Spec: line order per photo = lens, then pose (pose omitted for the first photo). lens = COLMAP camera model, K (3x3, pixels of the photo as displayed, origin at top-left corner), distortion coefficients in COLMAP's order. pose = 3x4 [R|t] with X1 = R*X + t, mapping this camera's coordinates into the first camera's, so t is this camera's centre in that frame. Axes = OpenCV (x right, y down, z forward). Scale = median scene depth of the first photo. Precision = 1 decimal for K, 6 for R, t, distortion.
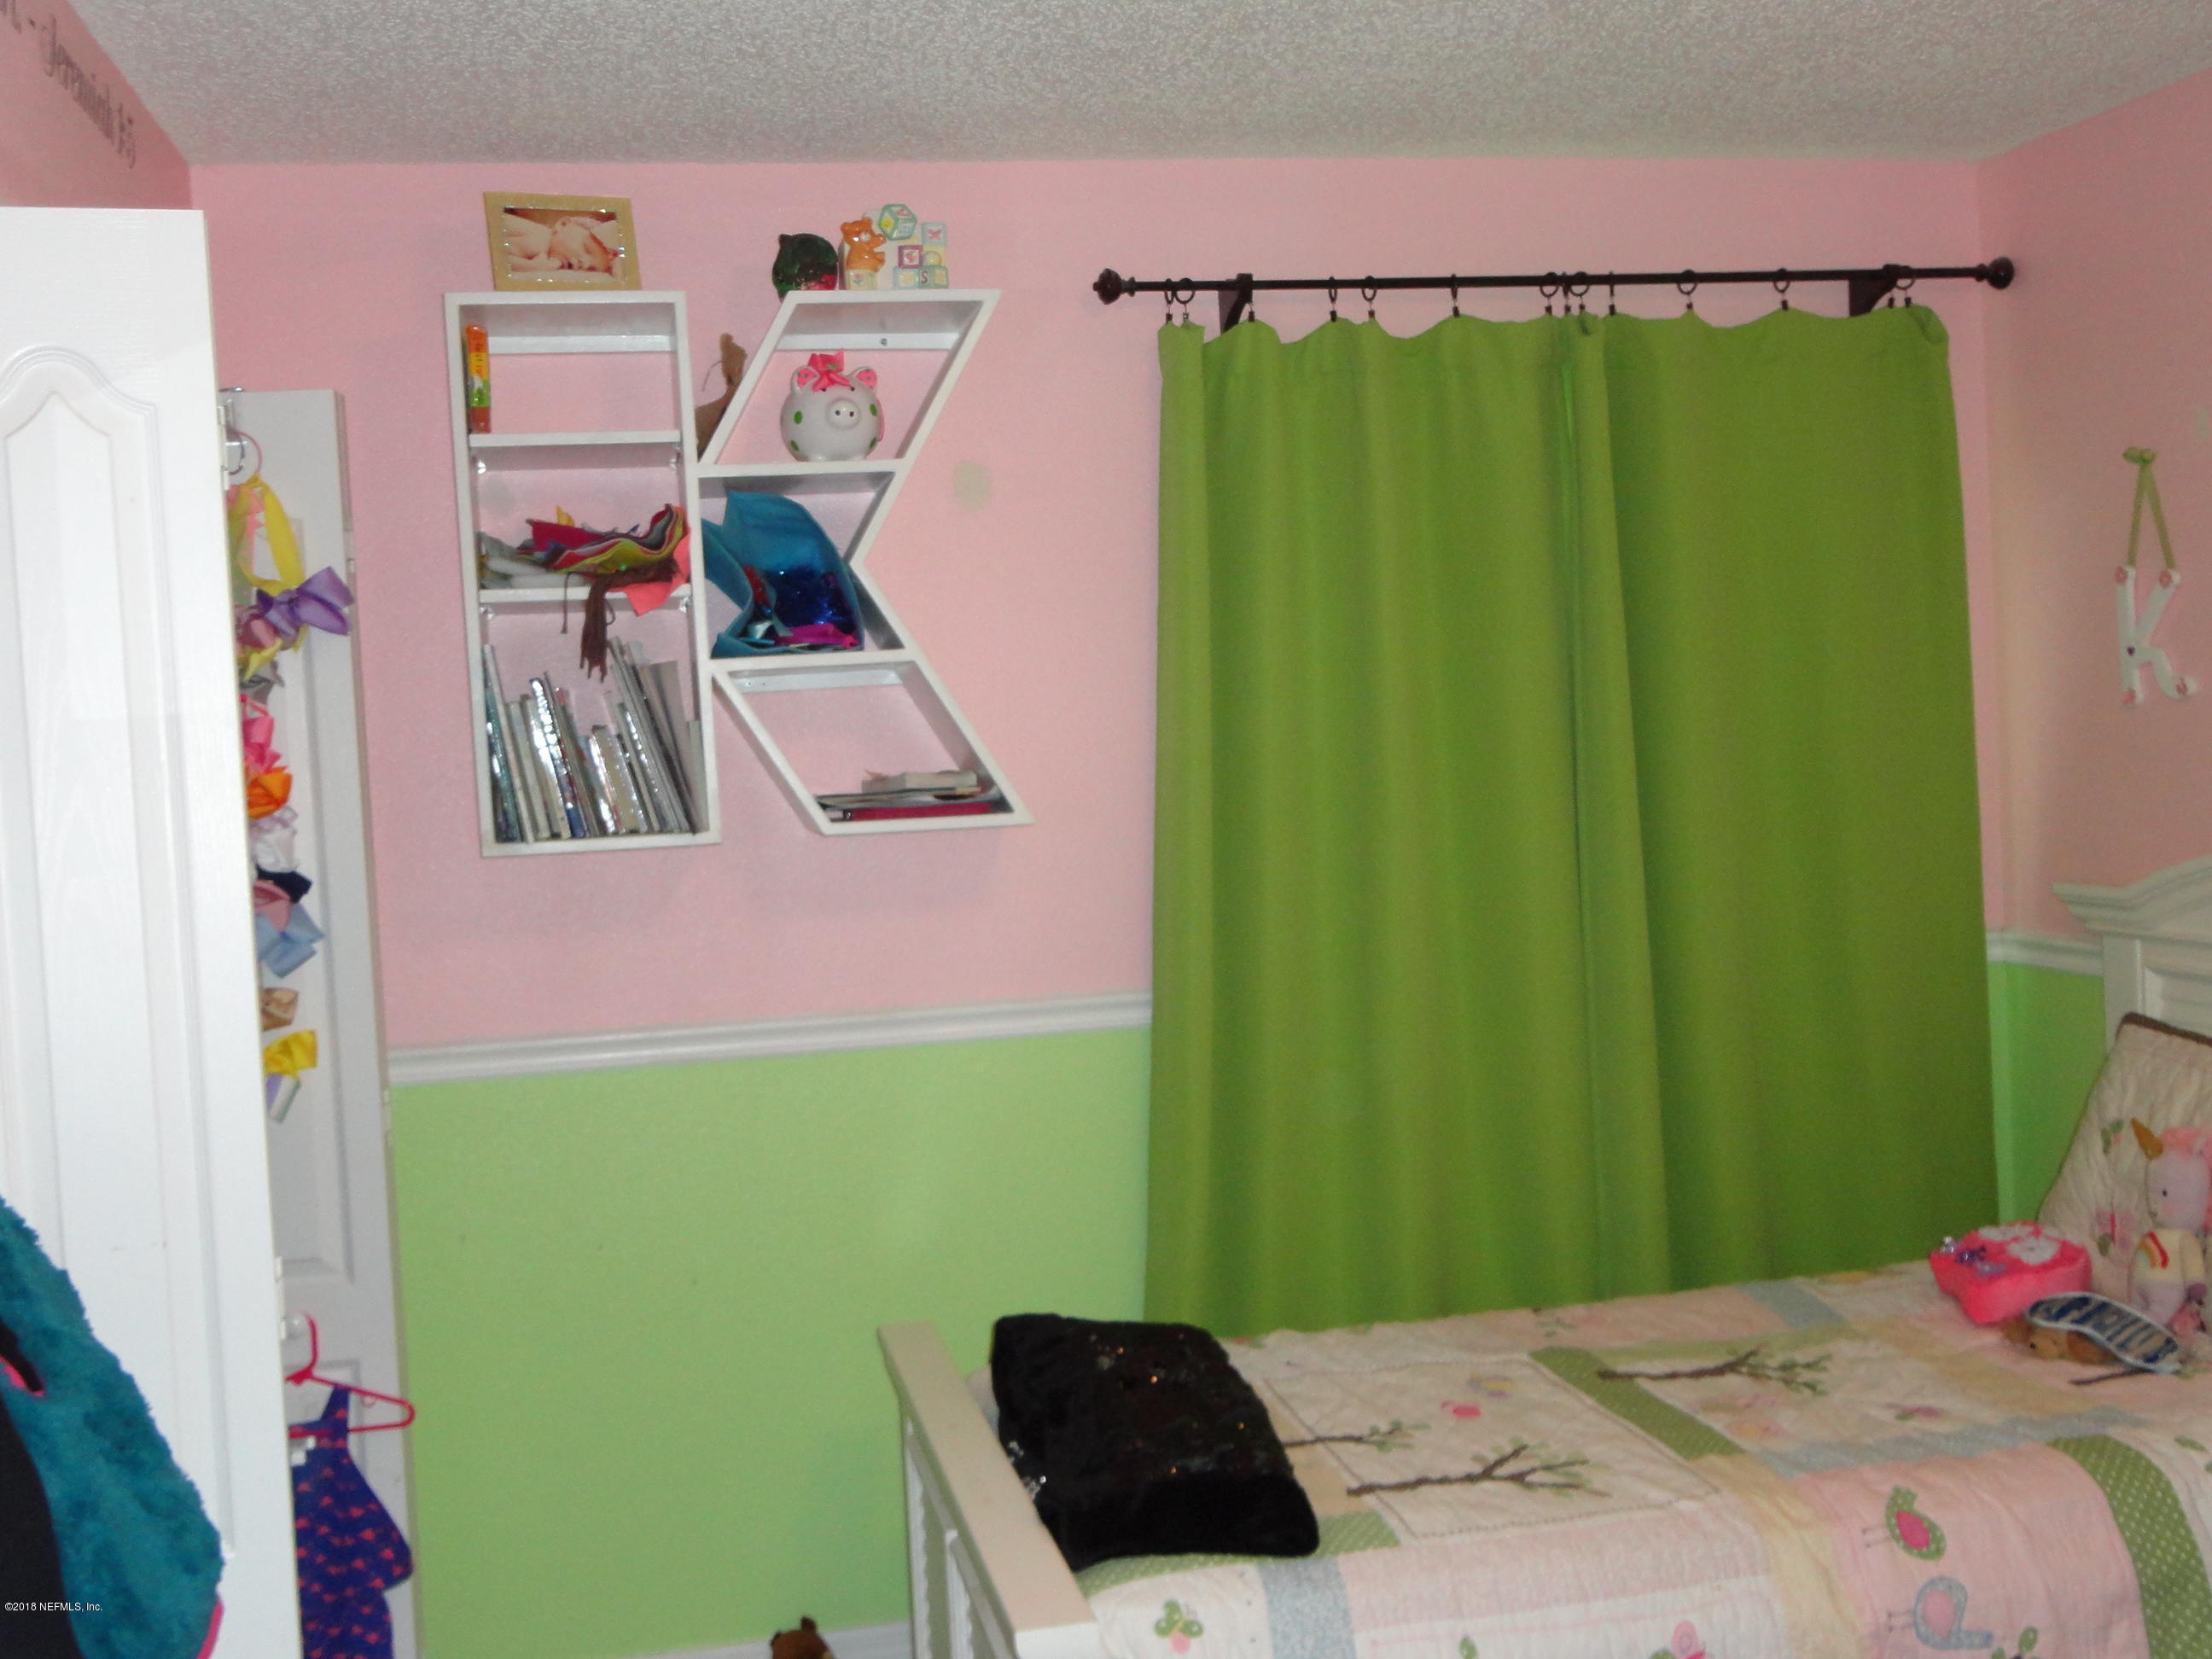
lens RADIAL K [[2331.3, 0, 1106.0], [0, 2331.3, 829.5], [0, 0, 1]] dist [-0.028013, -0.022309]
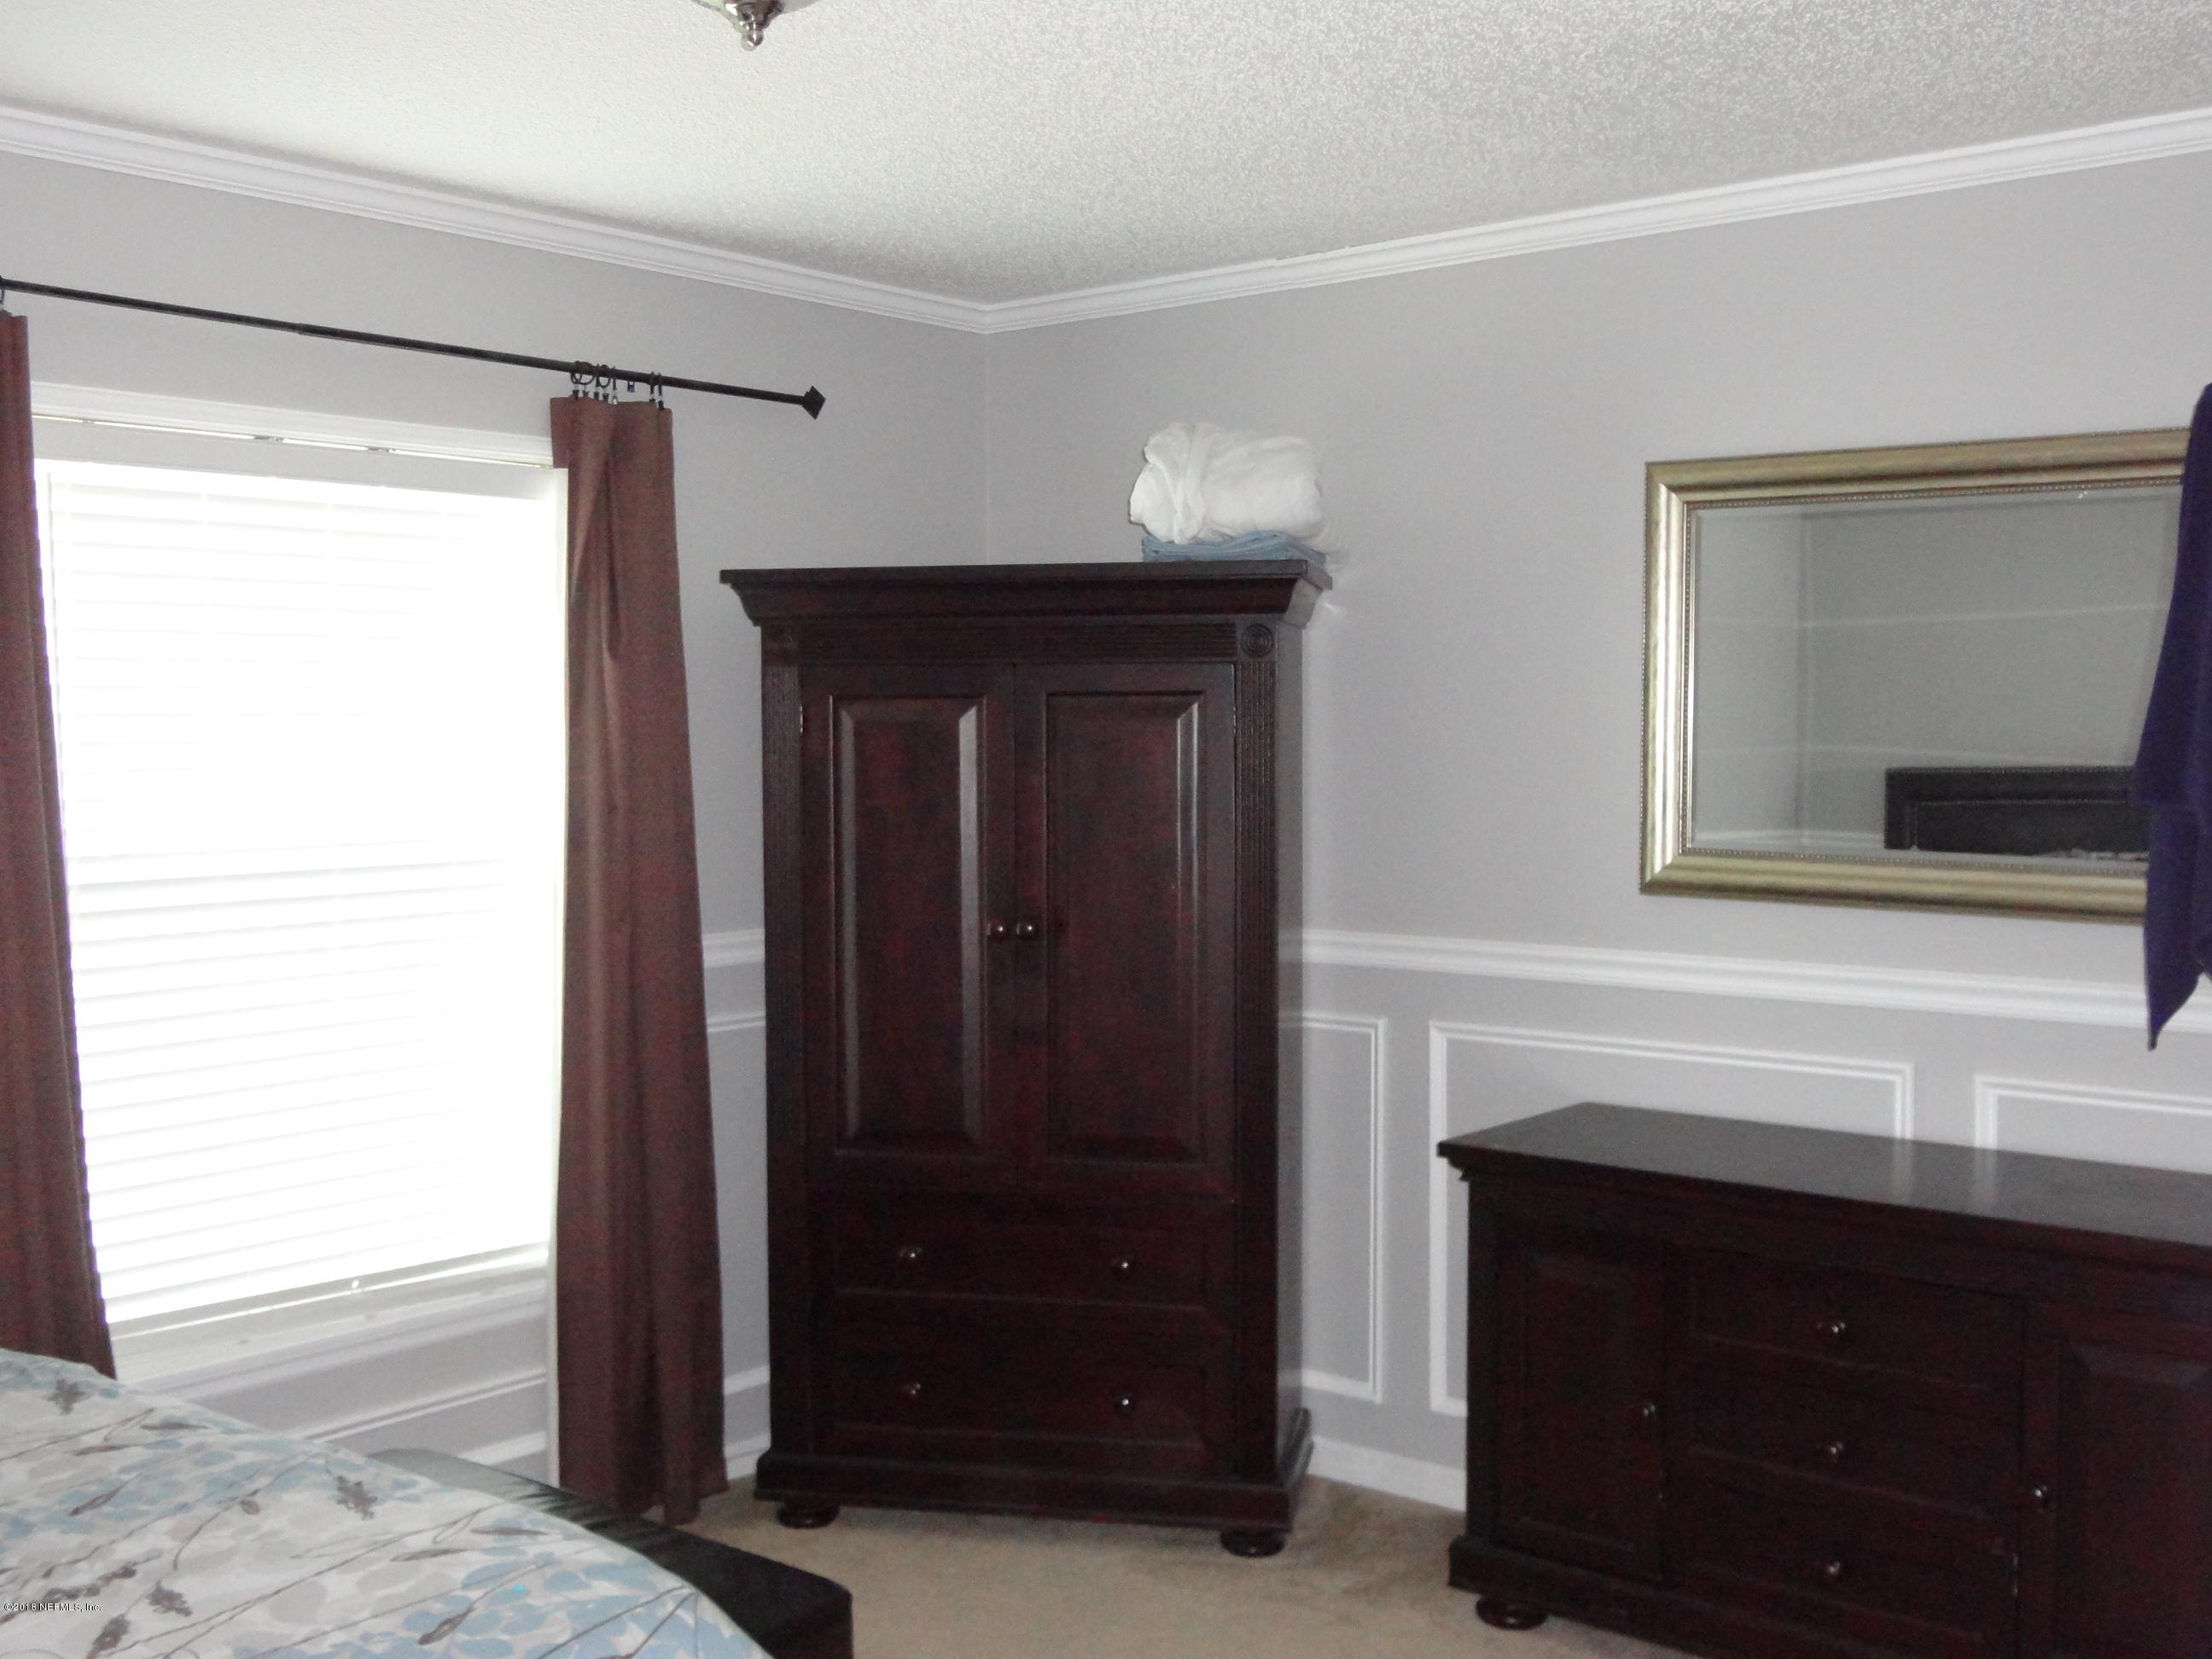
lens RADIAL K [[2331.3, 0, 1106.0], [0, 2331.3, 829.5], [0, 0, 1]] dist [-0.028013, -0.022309]
pose [[0.759708, 0.022270, 0.649883, -0.303922], [-0.008719, 0.999672, -0.024065, 0.018254], [-0.650206, 0.012616, 0.759653, -0.049726]]
